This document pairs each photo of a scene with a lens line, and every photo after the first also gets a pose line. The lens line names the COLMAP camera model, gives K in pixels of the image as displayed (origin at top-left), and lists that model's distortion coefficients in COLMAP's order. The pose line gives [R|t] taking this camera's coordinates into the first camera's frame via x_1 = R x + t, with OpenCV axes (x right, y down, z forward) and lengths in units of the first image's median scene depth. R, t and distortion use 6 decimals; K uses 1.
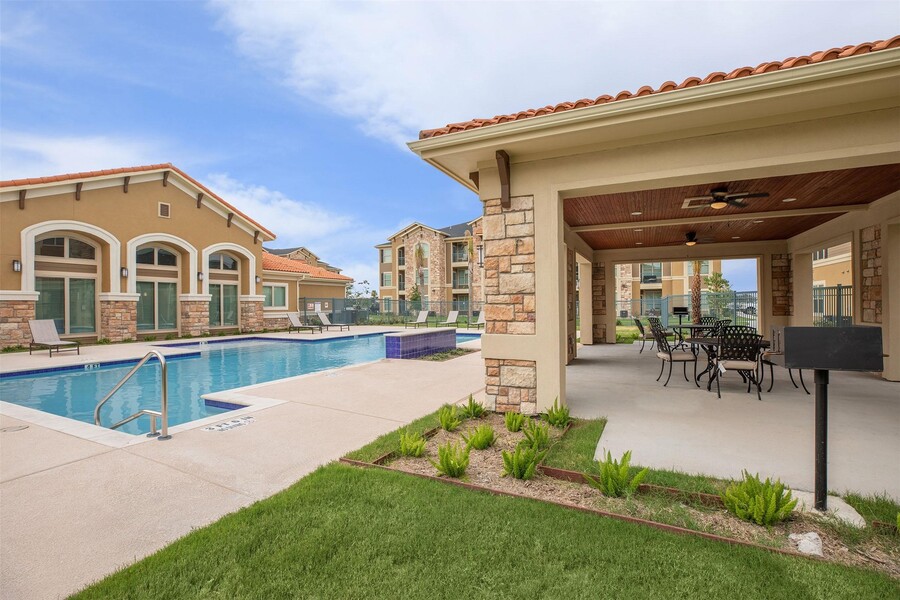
lens RADIAL K [[406.7, 0, 448.9], [0, 406.7, 305.3], [0, 0, 1]] dist [-0.039754, 0.010059]
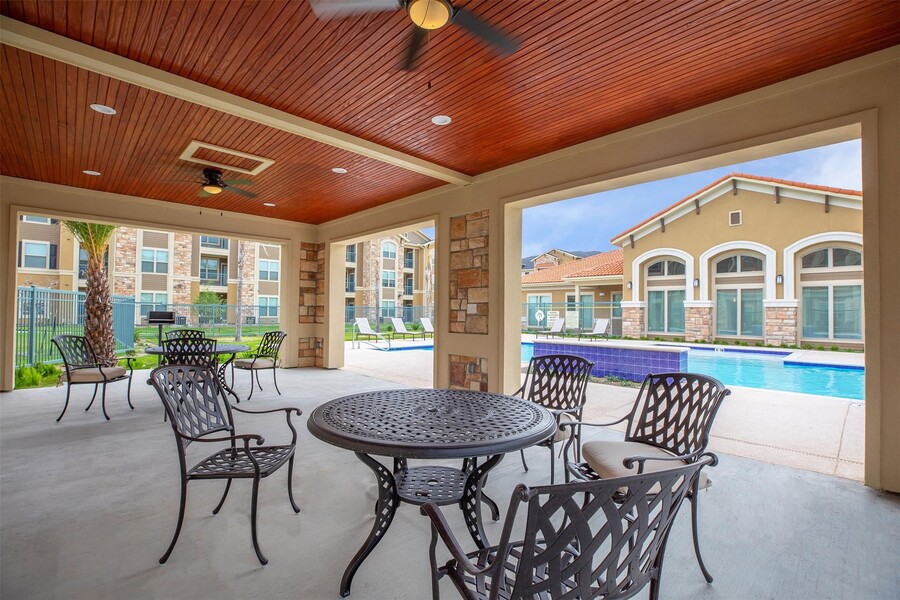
lens RADIAL K [[406.7, 0, 448.9], [0, 406.7, 305.3], [0, 0, 1]] dist [-0.039754, 0.010059]
pose [[-0.350552, -0.013829, -0.936441, 0.495044], [-0.013976, 0.999857, -0.009534, 0.004156], [0.936439, 0.009745, -0.350695, 0.682516]]
